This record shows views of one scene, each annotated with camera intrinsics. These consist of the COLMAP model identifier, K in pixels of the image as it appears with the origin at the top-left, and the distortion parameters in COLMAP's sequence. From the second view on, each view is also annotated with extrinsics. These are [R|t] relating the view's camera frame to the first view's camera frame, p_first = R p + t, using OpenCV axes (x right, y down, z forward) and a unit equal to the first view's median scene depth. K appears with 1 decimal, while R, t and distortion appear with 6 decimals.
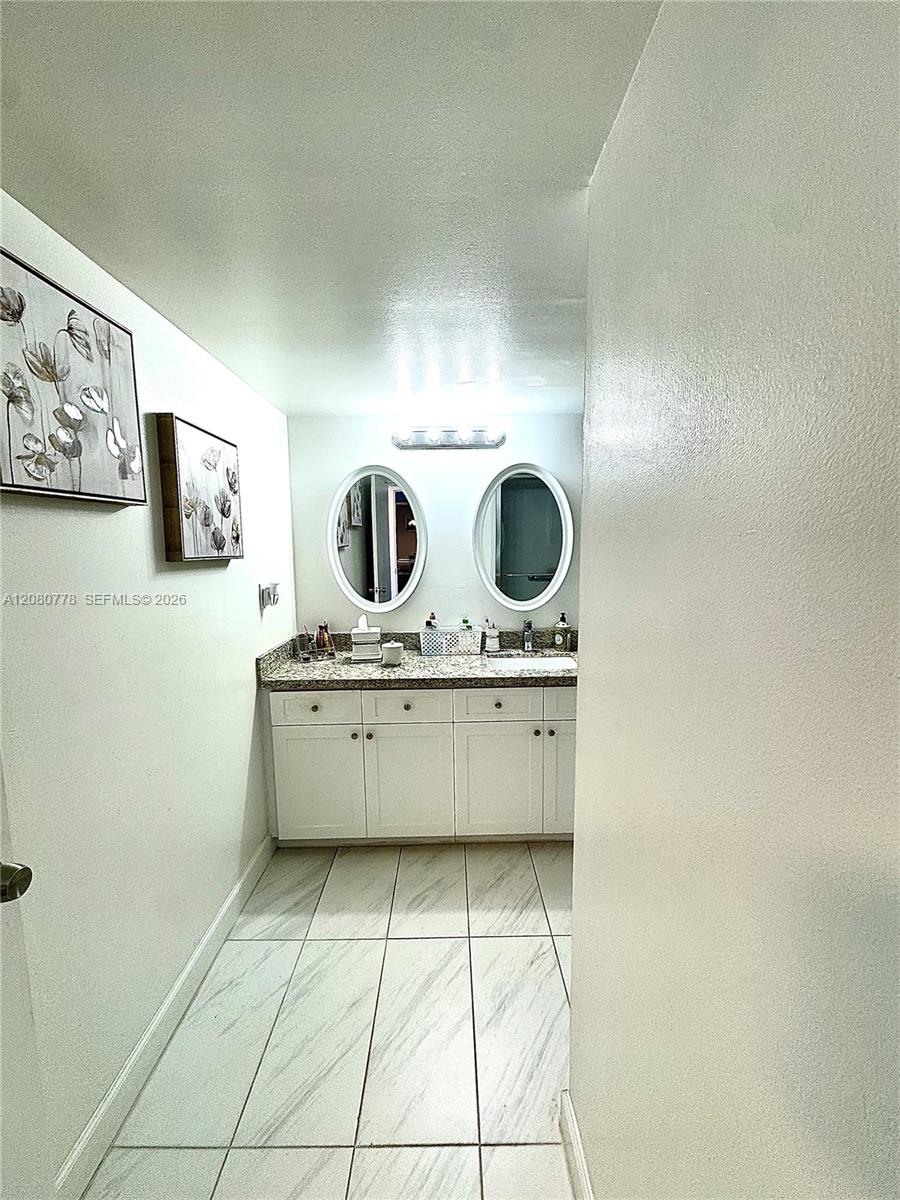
lens RADIAL K [[478.6, 0, 450.0], [0, 478.6, 600.0], [0, 0, 1]] dist [-0.002059, -0.000432]
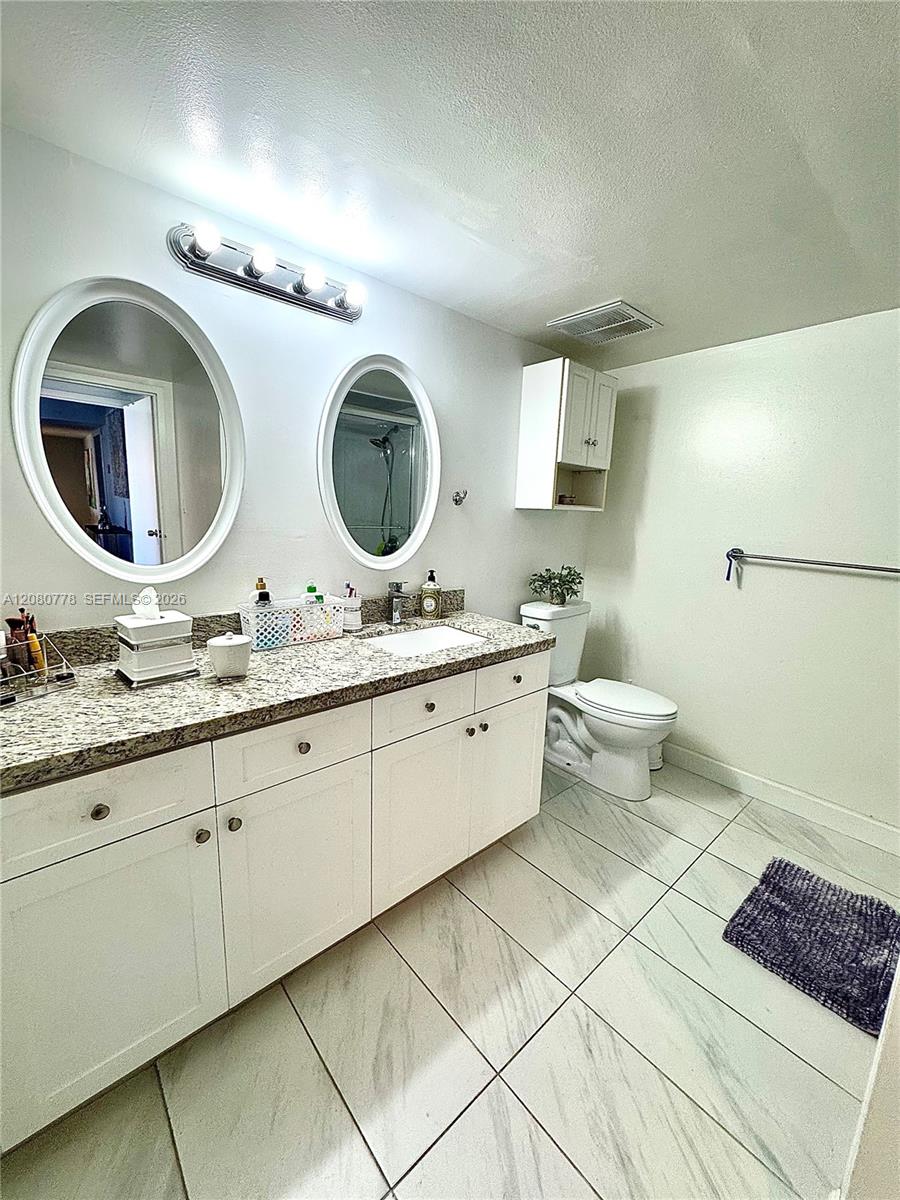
lens RADIAL K [[478.6, 0, 450.0], [0, 478.6, 600.0], [0, 0, 1]] dist [-0.002059, -0.000432]
pose [[0.752428, -0.079781, 0.653825, -0.258851], [0.033038, 0.995959, 0.083509, 0.011699], [-0.657845, -0.041233, 0.752023, 0.404681]]
